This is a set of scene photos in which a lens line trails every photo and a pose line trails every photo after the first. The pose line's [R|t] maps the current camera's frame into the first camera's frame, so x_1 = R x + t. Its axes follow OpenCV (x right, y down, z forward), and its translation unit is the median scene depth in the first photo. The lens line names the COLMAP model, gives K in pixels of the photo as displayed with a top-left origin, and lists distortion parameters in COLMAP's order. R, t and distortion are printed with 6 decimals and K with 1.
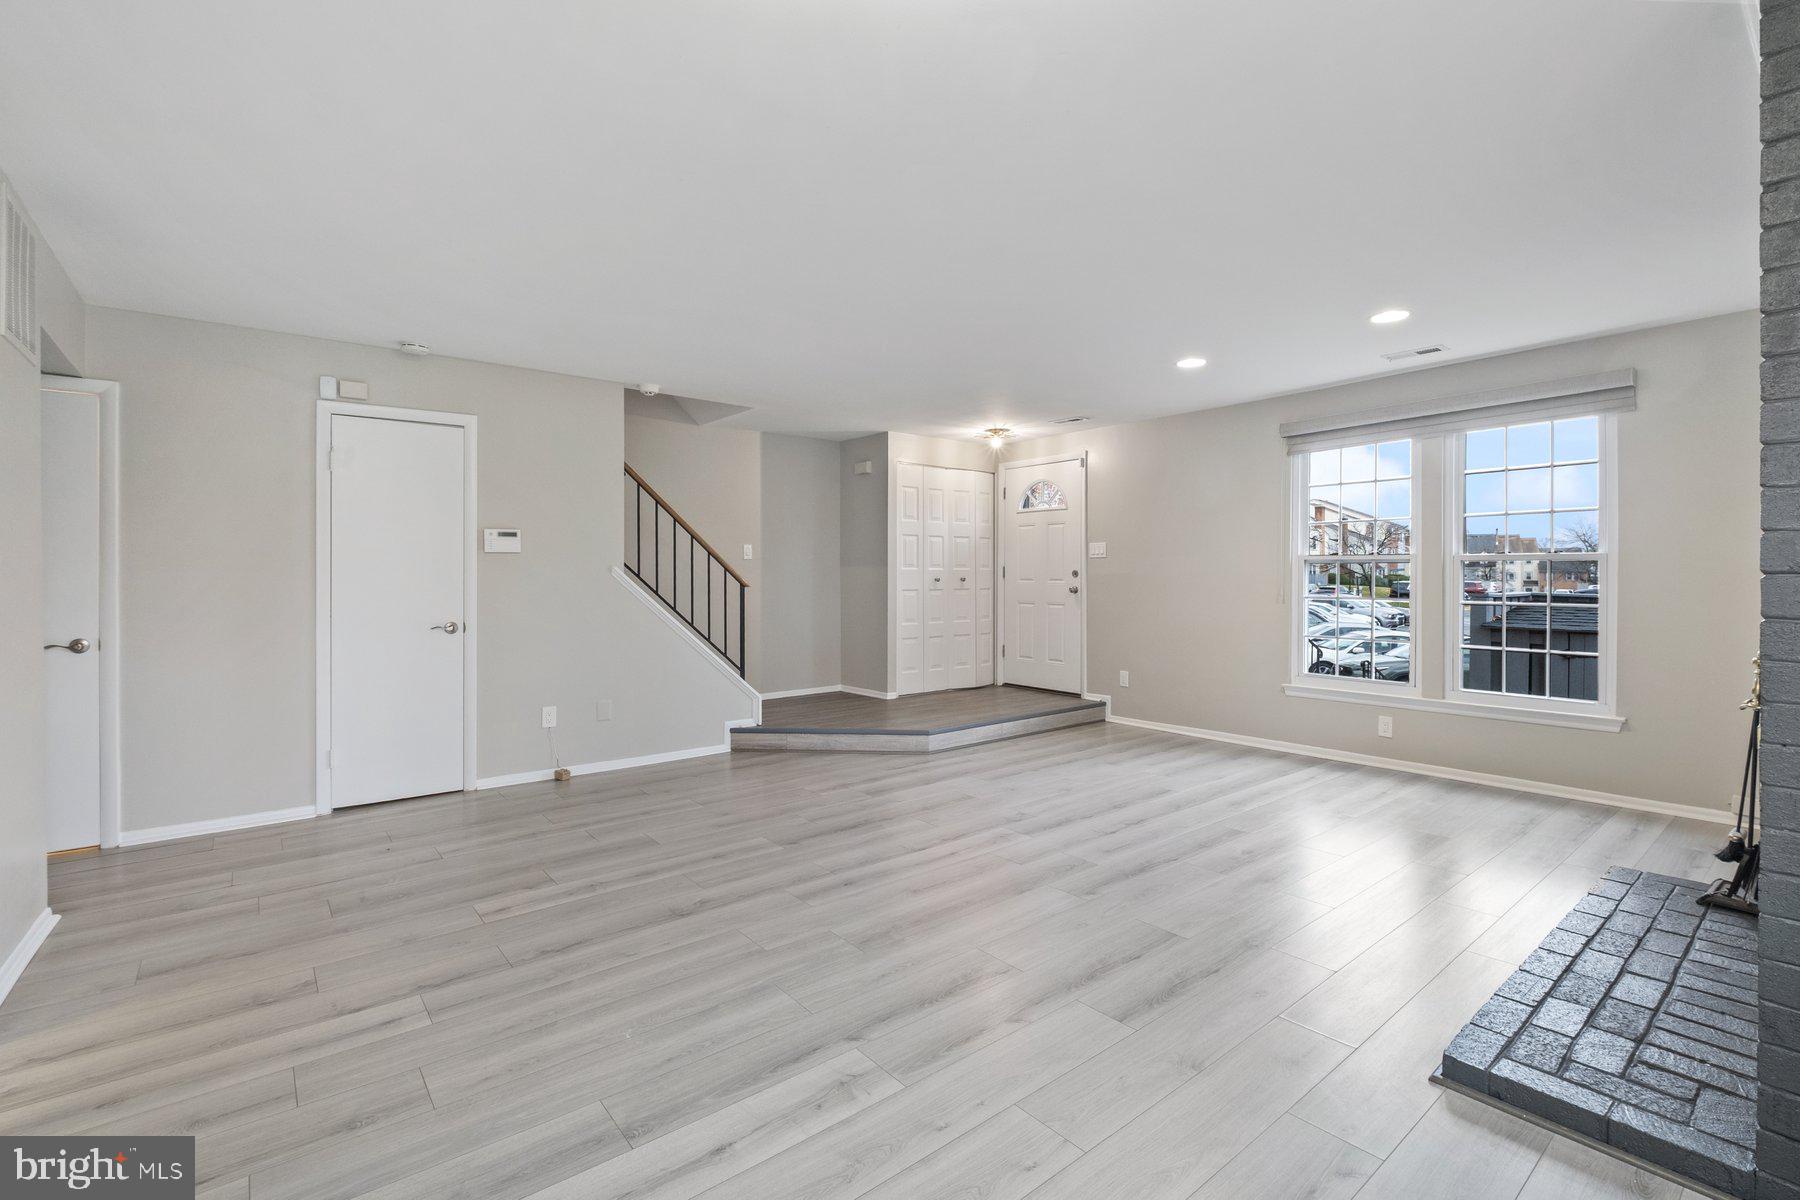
lens RADIAL K [[807.6, 0, 900.0], [0, 807.6, 600.0], [0, 0, 1]] dist [-0.001346, -0.000245]
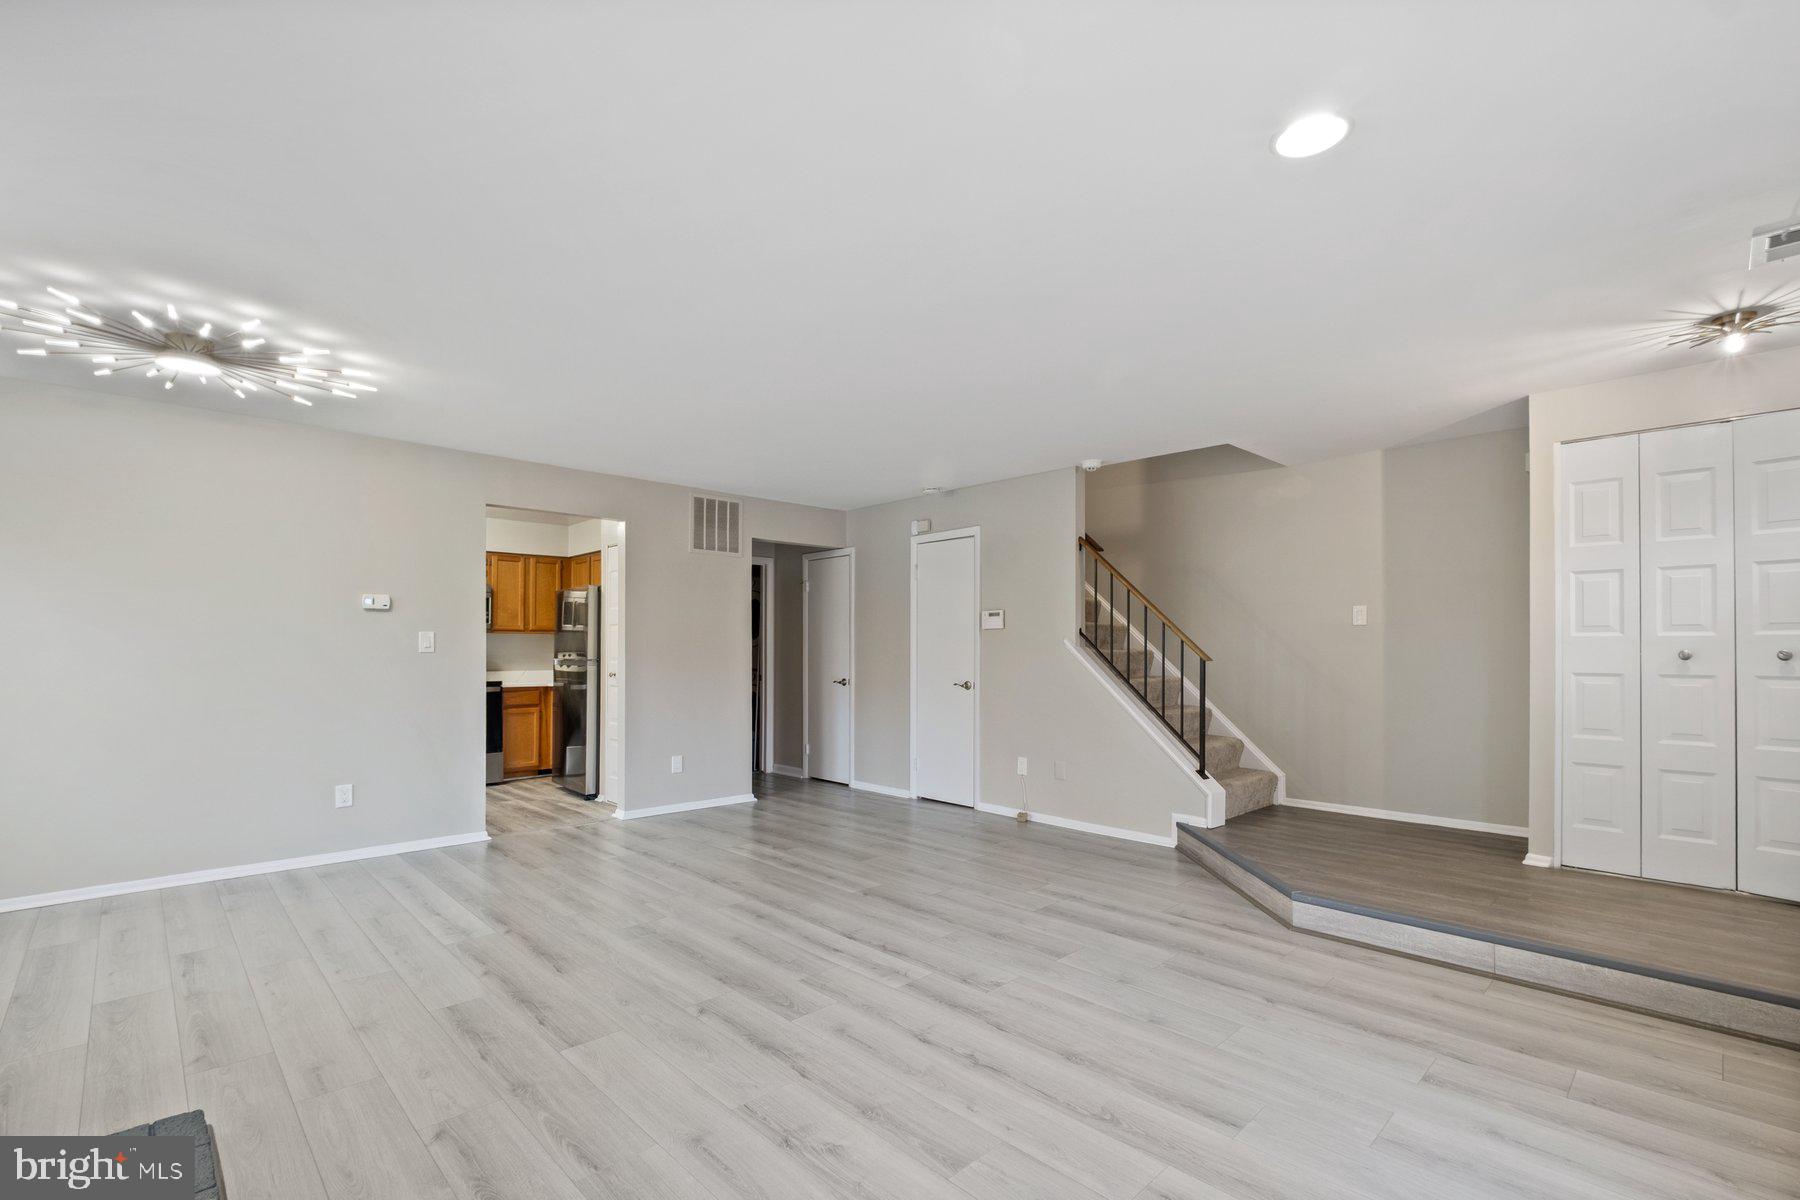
lens RADIAL K [[787.7, 0, 903.6], [0, 787.7, 643.1], [0, 0, 1]] dist [-0.002397, -0.000497]
pose [[0.093555, -0.003602, -0.995608, 0.828422], [-0.029281, 0.999551, -0.006367, -0.027212], [0.995183, 0.029748, 0.093408, 0.842136]]
